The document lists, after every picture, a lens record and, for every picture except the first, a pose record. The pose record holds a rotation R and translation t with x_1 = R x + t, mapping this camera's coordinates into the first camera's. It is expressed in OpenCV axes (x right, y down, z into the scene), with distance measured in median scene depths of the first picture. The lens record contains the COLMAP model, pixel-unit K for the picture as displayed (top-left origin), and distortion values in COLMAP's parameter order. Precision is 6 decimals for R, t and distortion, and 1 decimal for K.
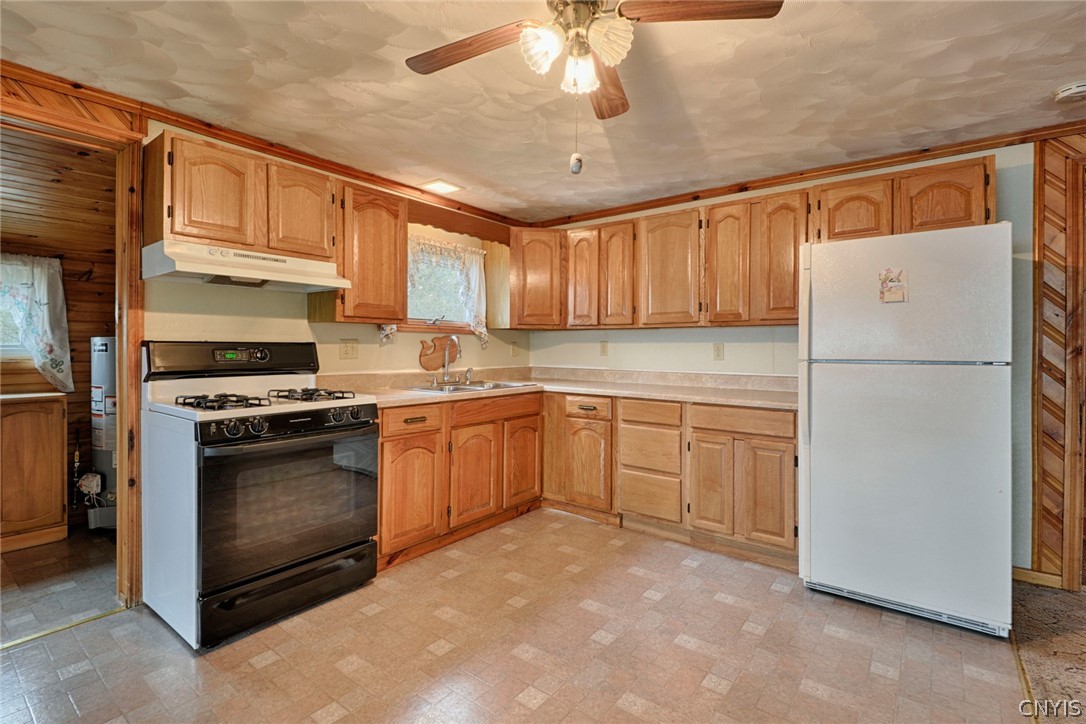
lens RADIAL K [[501.9, 0, 544.0], [0, 501.9, 351.1], [0, 0, 1]] dist [-0.019602, -0.000390]
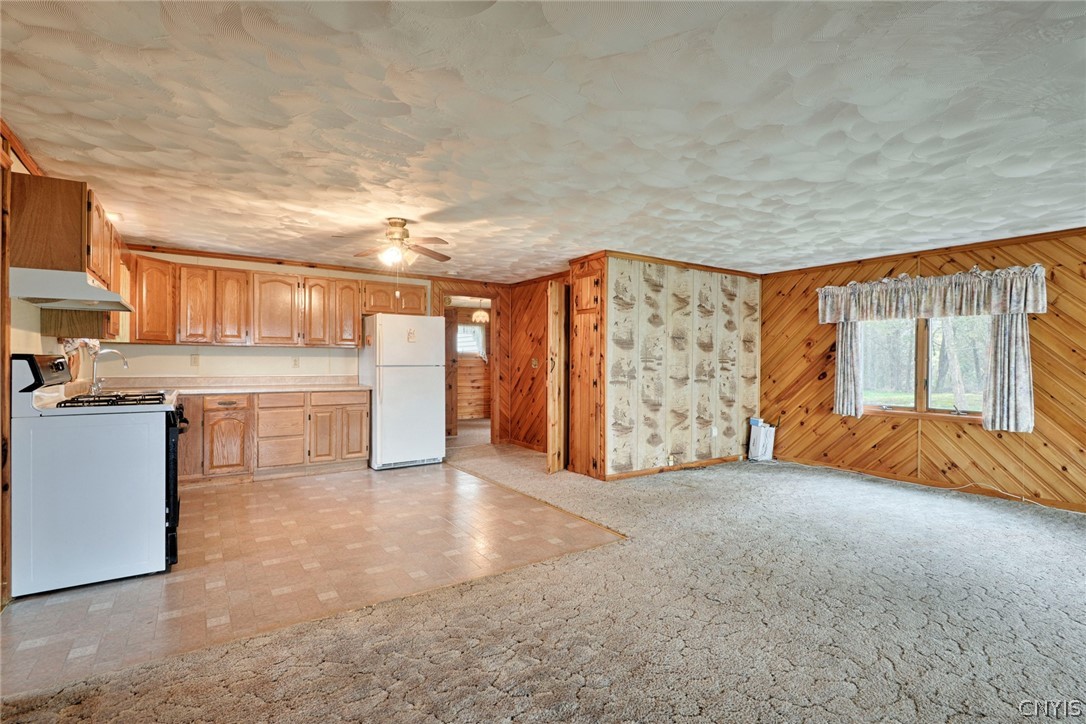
lens RADIAL K [[501.9, 0, 545.1], [0, 501.9, 362.8], [0, 0, 1]] dist [-0.019602, -0.000390]
pose [[0.296987, -0.004845, 0.954869, -0.983755], [0.003109, 0.999987, 0.004107, -0.001625], [-0.954876, 0.001749, 0.296998, -0.258635]]
